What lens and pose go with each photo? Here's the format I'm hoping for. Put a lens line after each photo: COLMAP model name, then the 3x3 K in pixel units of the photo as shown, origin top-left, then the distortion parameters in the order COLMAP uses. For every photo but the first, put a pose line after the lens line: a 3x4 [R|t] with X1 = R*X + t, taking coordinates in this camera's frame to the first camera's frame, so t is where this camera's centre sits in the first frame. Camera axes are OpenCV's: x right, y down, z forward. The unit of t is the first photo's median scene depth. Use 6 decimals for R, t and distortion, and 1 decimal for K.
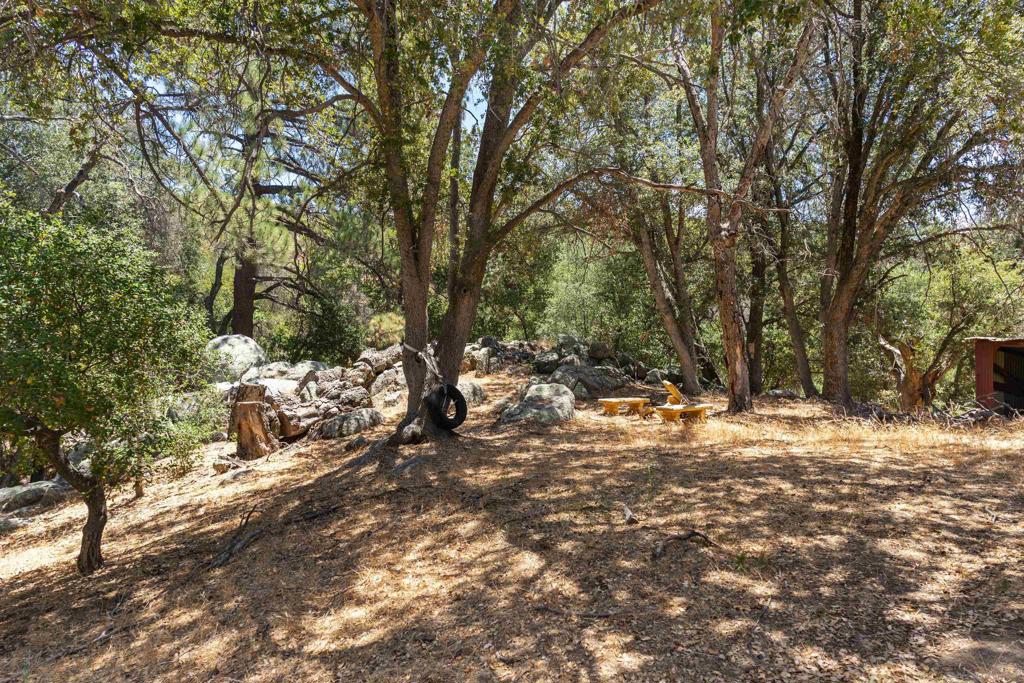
lens RADIAL K [[569.2, 0, 512.0], [0, 569.2, 341.5], [0, 0, 1]] dist [-0.000312, -0.000212]
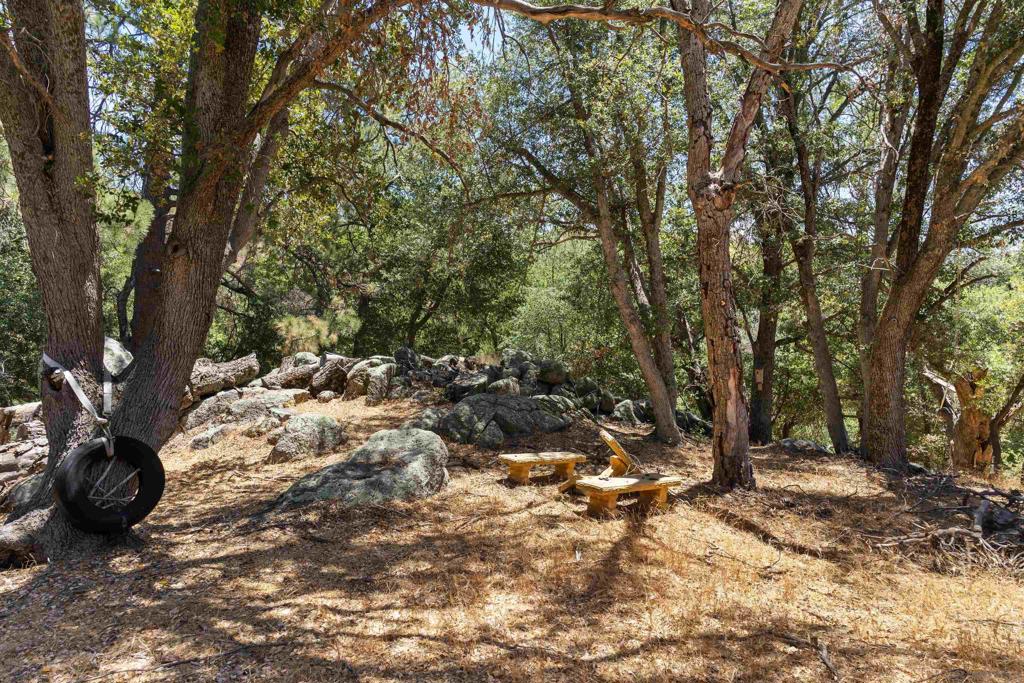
lens RADIAL K [[576.4, 0, 515.1], [0, 576.4, 352.8], [0, 0, 1]] dist [-0.001711, 0.000002]
pose [[0.999361, 0.033915, -0.011315, 0.125540], [-0.034007, 0.999389, -0.008045, -0.002379], [0.011036, 0.008424, 0.999904, 0.279389]]
